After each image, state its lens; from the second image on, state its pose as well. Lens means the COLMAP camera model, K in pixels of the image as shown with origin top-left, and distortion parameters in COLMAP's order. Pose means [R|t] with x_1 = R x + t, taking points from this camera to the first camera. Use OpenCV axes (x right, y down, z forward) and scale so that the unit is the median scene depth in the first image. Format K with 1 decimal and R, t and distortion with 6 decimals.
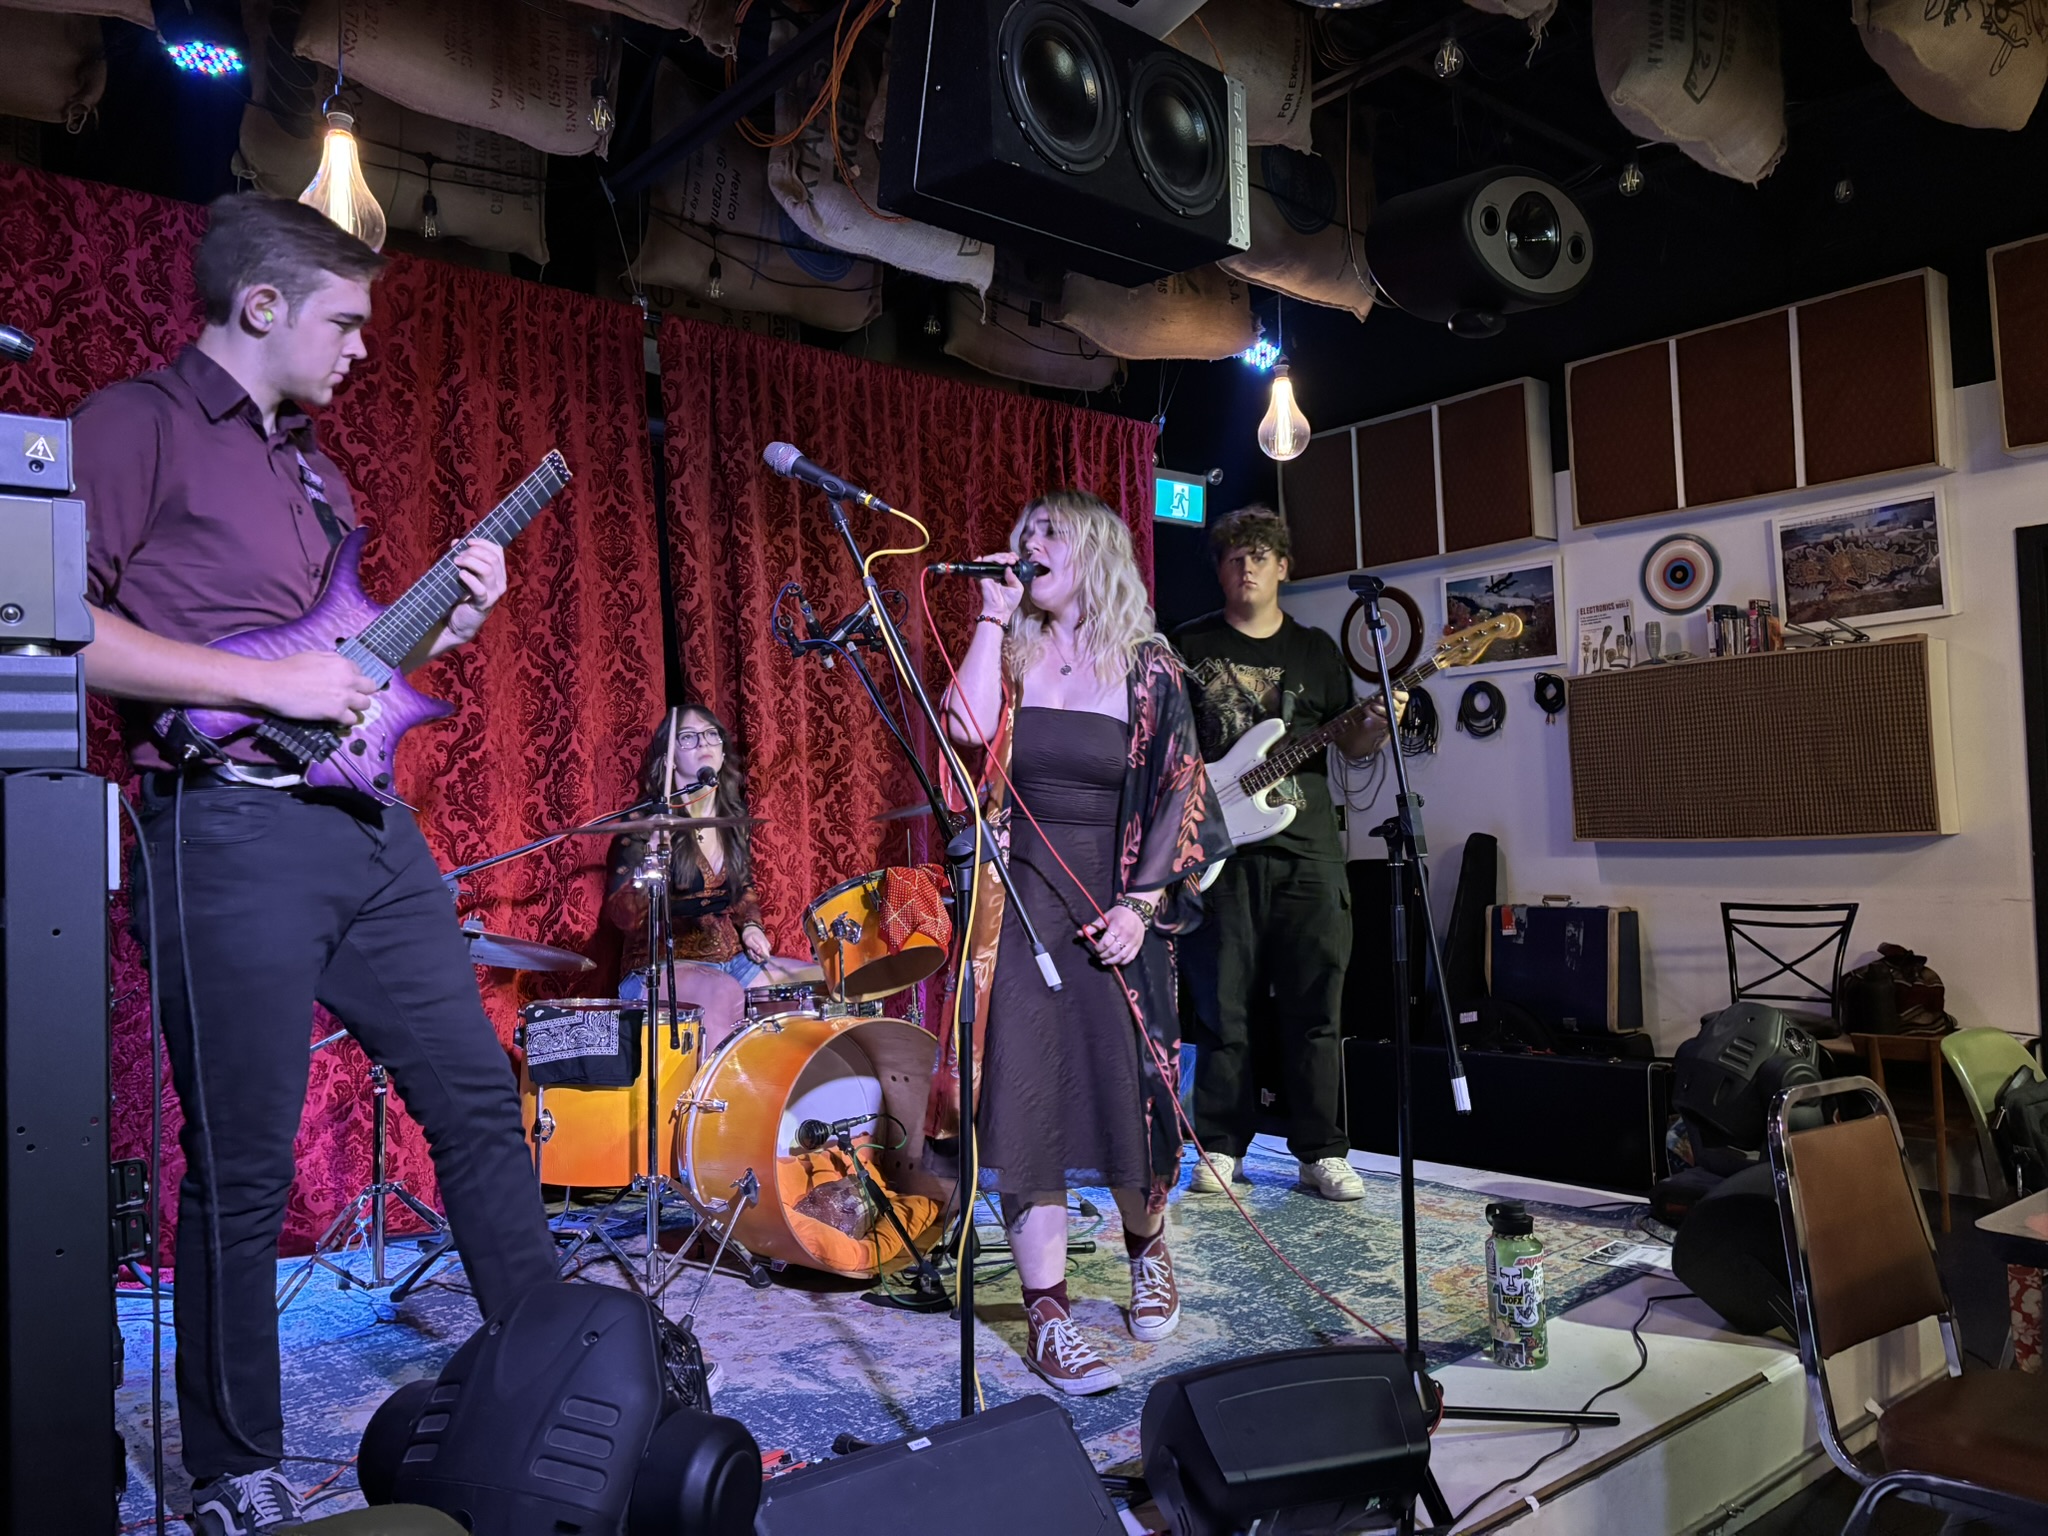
lens RADIAL K [[1559.8, 0, 1017.1], [0, 1559.8, 759.4], [0, 0, 1]] dist [0.053409, -0.043643]
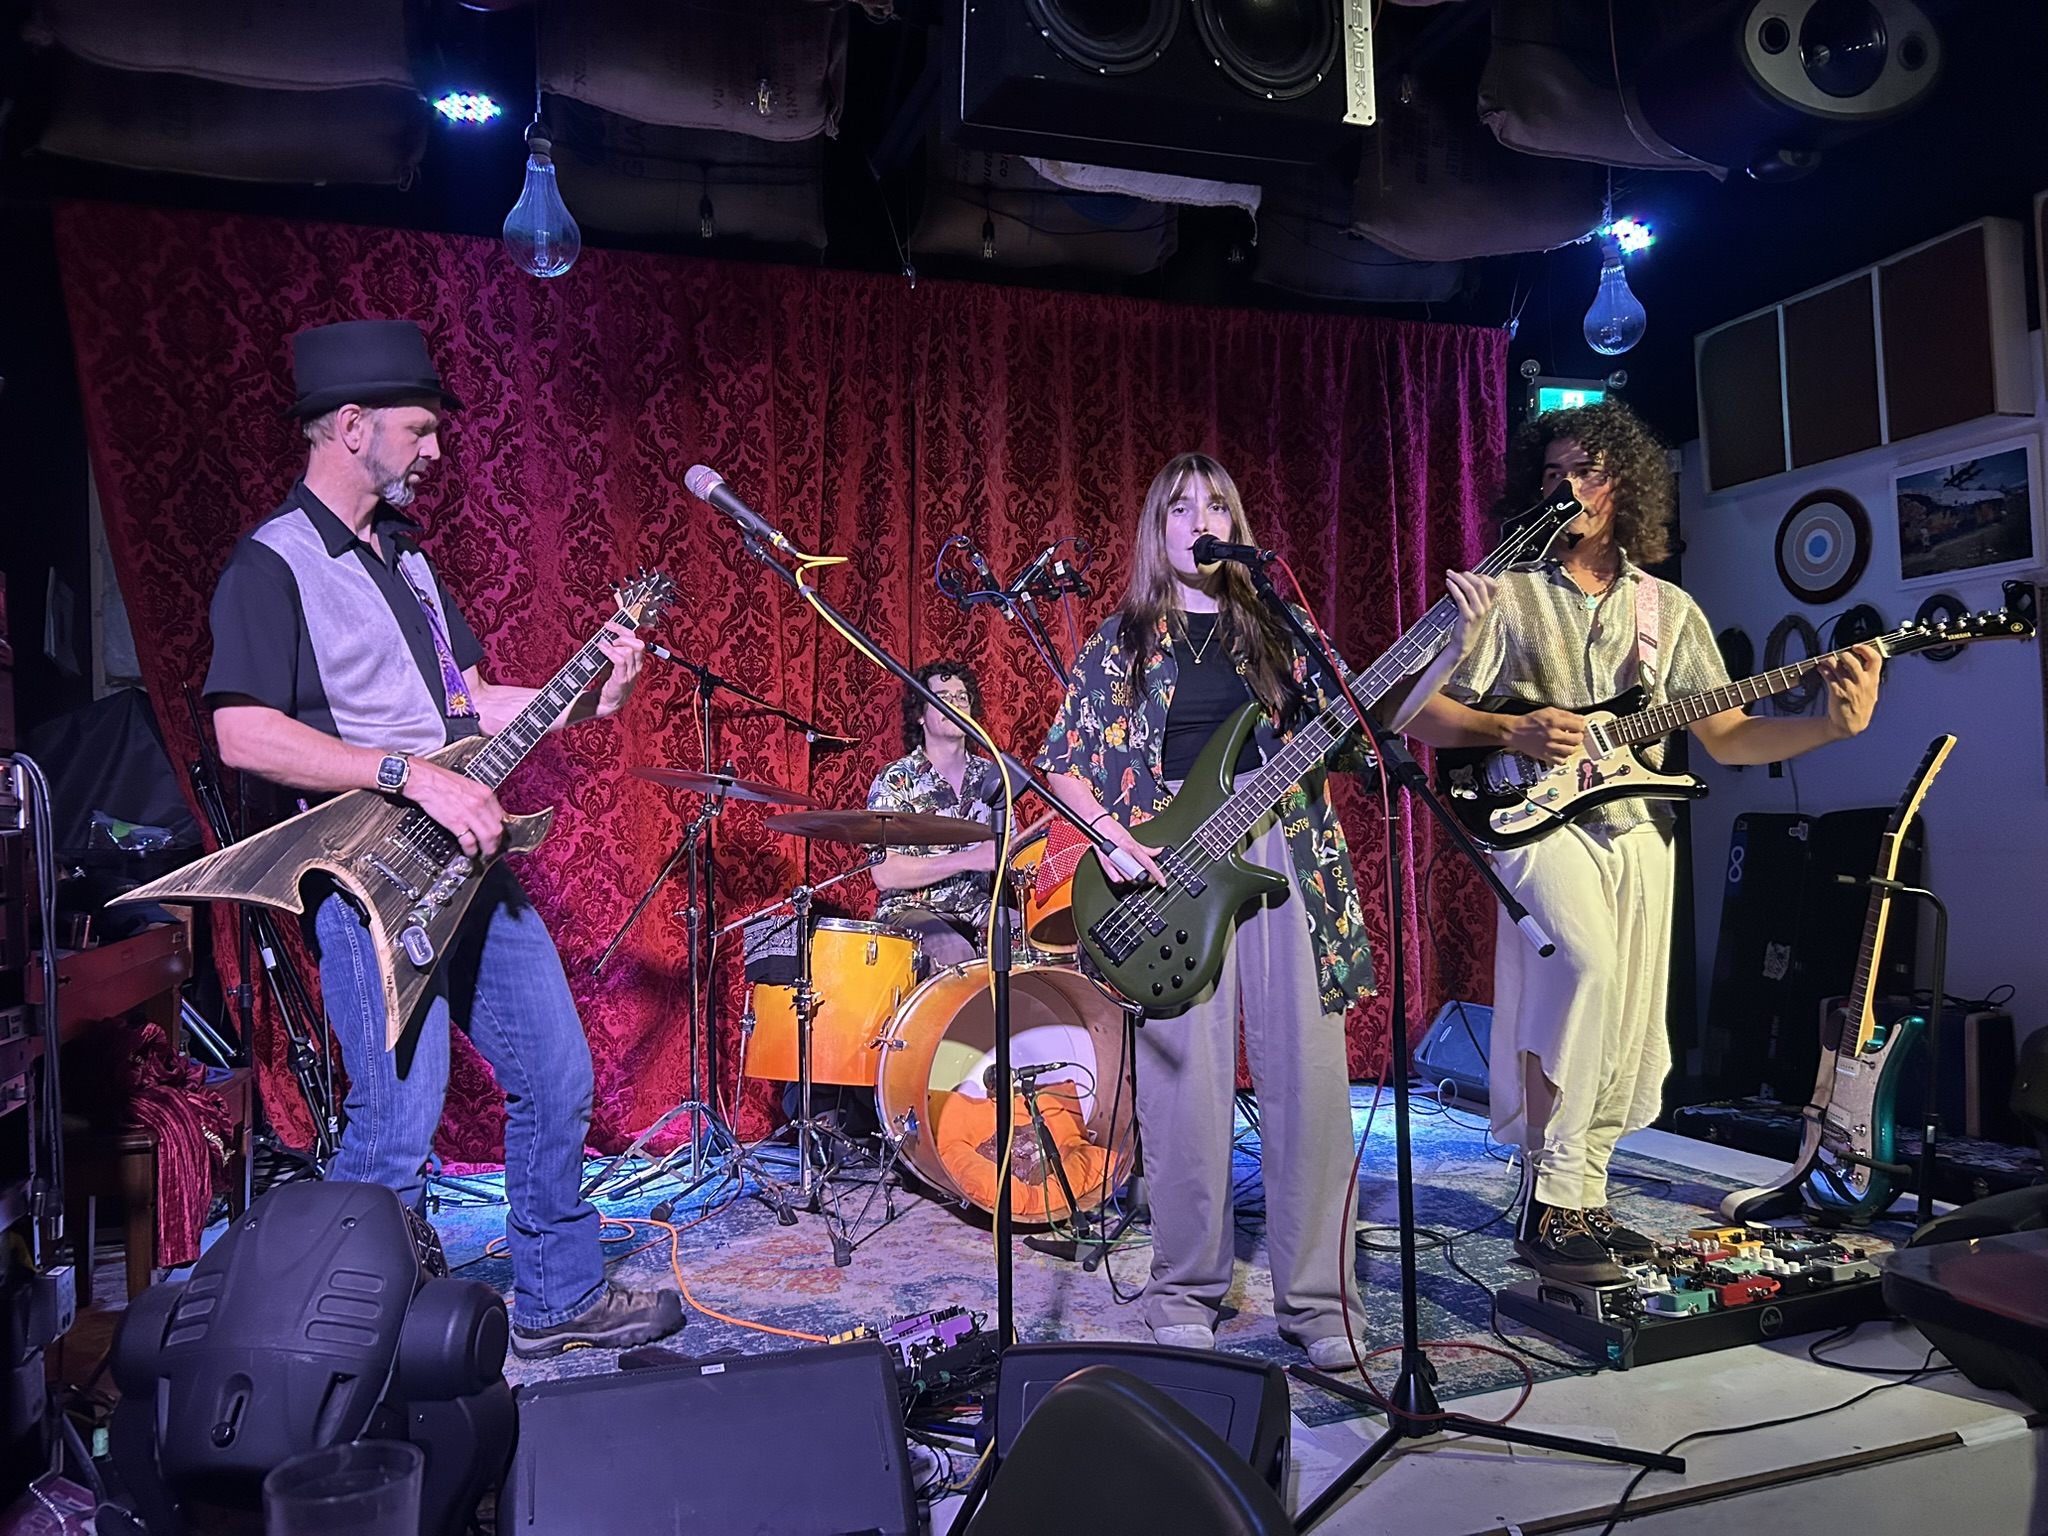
lens RADIAL K [[1554.7, 0, 1009.3], [0, 1554.7, 796.0], [0, 0, 1]] dist [0.038317, -0.045458]
pose [[0.928599, -0.009797, -0.370956, 0.223930], [0.028391, 0.998597, 0.044697, 0.008619], [0.369998, -0.052037, 0.927574, 0.063110]]
